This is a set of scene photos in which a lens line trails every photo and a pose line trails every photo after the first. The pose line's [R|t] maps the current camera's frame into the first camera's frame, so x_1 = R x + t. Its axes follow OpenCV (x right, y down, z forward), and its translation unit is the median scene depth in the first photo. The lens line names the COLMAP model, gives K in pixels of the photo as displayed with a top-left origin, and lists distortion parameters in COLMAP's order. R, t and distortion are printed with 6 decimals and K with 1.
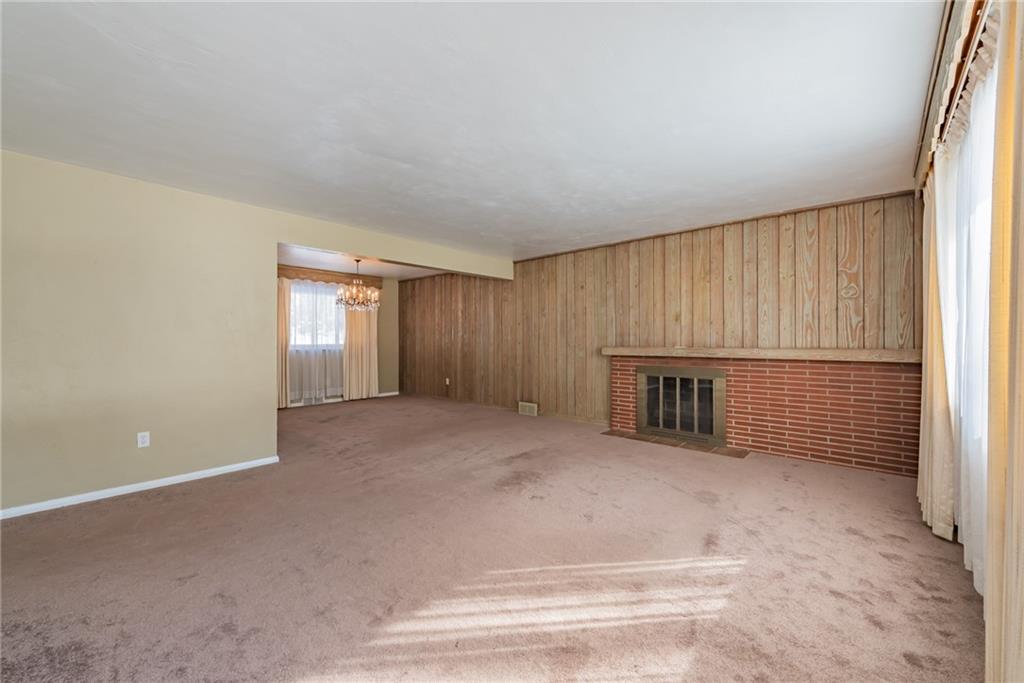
lens RADIAL K [[405.9, 0, 510.5], [0, 405.9, 342.0], [0, 0, 1]] dist [0.011731, -0.001498]
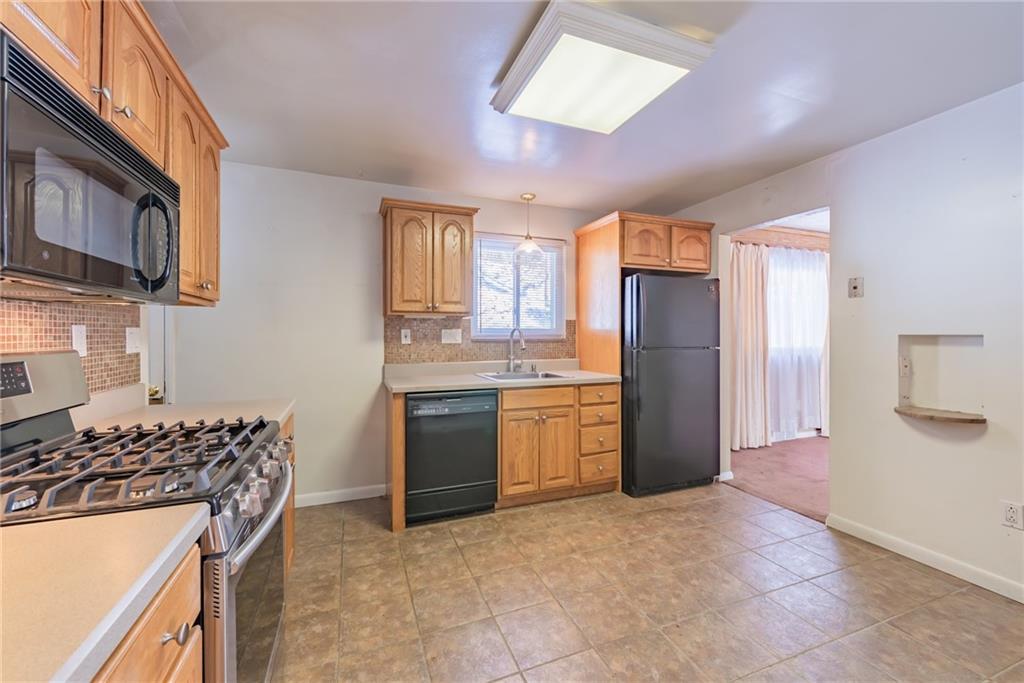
lens RADIAL K [[405.9, 0, 513.2], [0, 405.9, 336.0], [0, 0, 1]] dist [0.011731, -0.001498]
pose [[0.896993, 0.001946, -0.442041, -0.689938], [-0.002906, 0.999995, -0.001496, -0.013324], [0.442036, 0.002626, 0.896993, 0.268410]]
